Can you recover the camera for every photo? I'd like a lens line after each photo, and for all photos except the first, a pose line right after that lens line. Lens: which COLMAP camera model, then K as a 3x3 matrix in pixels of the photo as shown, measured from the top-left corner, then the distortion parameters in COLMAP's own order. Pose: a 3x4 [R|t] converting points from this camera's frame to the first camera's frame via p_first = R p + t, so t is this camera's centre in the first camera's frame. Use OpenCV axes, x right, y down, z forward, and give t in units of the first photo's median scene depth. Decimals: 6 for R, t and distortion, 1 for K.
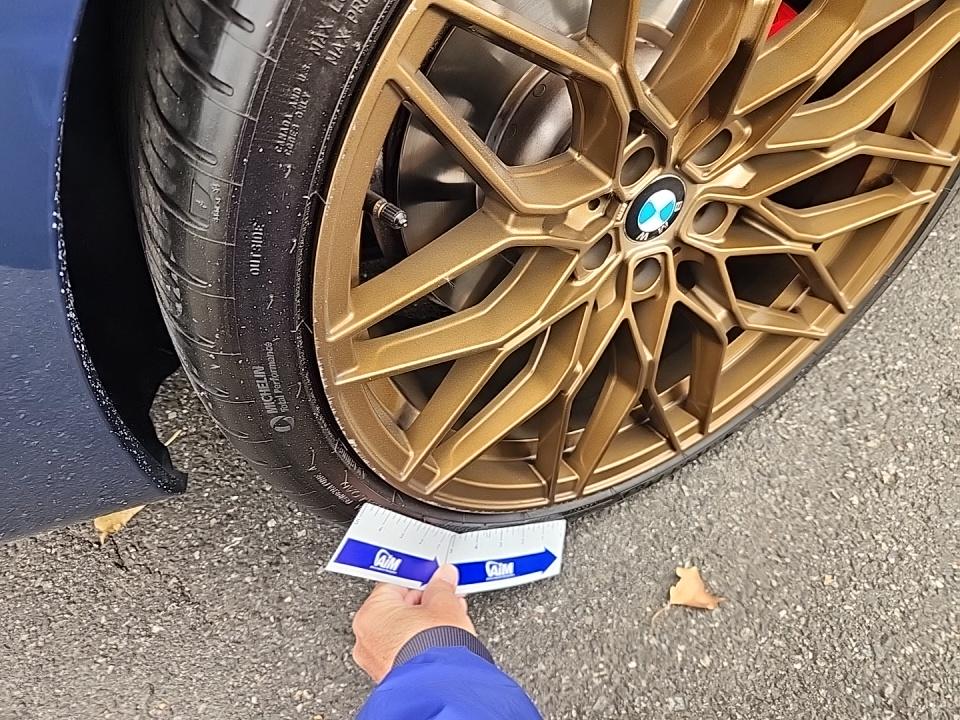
lens RADIAL K [[655.7, 0, 476.9], [0, 655.7, 353.3], [0, 0, 1]] dist [0.057439, -0.056544]
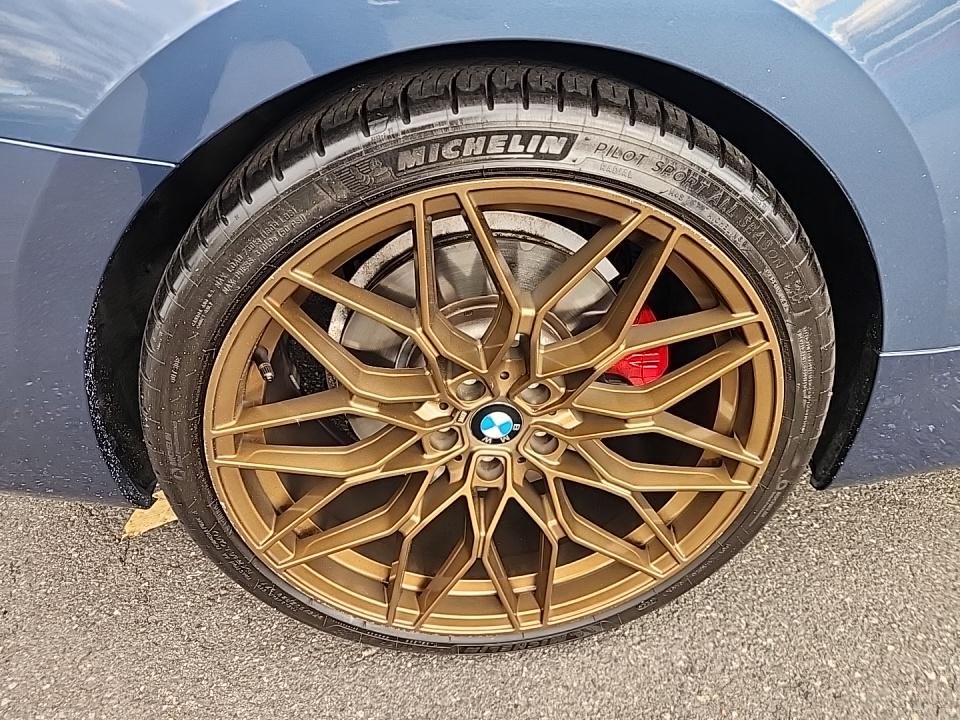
lens RADIAL K [[655.7, 0, 476.9], [0, 655.7, 353.3], [0, 0, 1]] dist [0.057439, -0.056544]
pose [[0.919585, 0.272903, -0.282644, 0.479677], [-0.333313, 0.922748, -0.193491, -0.060363], [0.208005, 0.272140, 0.939507, -0.291505]]
